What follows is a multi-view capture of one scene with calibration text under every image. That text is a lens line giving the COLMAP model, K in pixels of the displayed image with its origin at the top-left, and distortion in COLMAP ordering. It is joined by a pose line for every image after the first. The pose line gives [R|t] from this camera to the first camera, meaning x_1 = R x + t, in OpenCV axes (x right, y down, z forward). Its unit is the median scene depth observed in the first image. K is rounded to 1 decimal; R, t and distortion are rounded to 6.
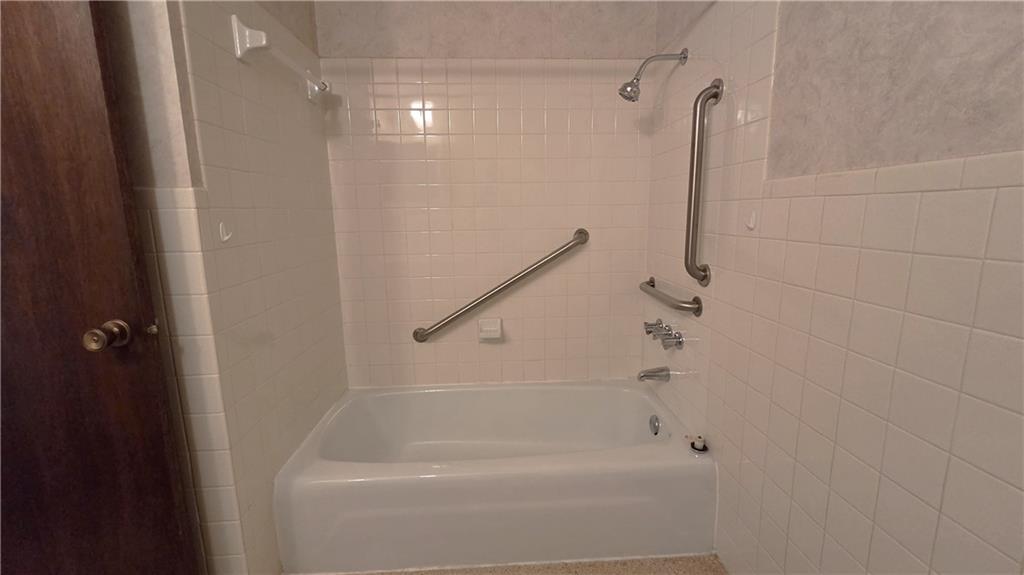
lens RADIAL K [[426.3, 0, 513.6], [0, 426.3, 284.6], [0, 0, 1]] dist [0.000810, 0.000736]
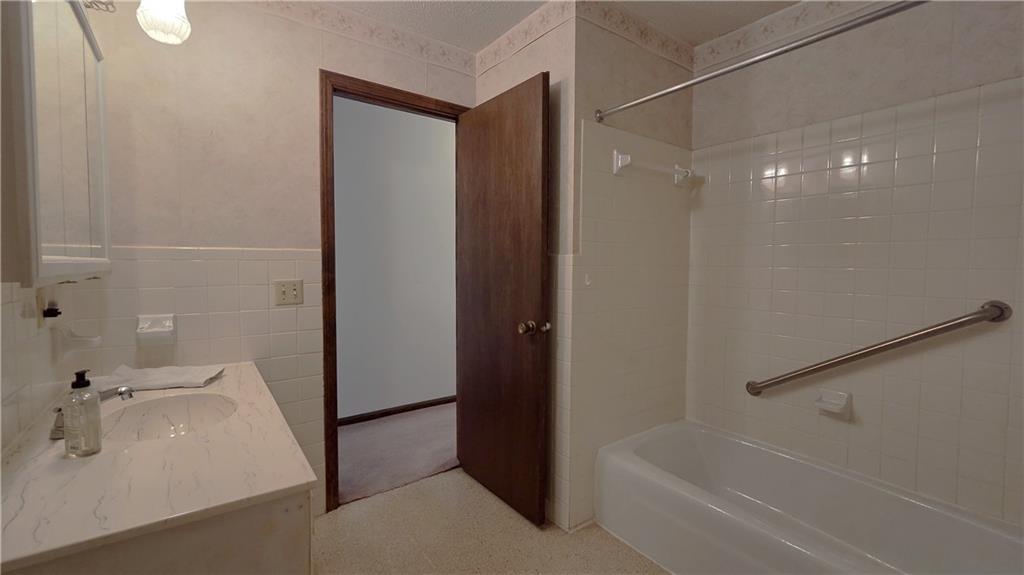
lens RADIAL K [[426.3, 0, 513.6], [0, 426.3, 284.6], [0, 0, 1]] dist [0.000810, 0.000736]
pose [[0.553519, 0.062590, -0.830481, 0.507037], [-0.159939, 0.986600, -0.032244, -0.004475], [0.817335, 0.150674, 0.556113, -0.147044]]
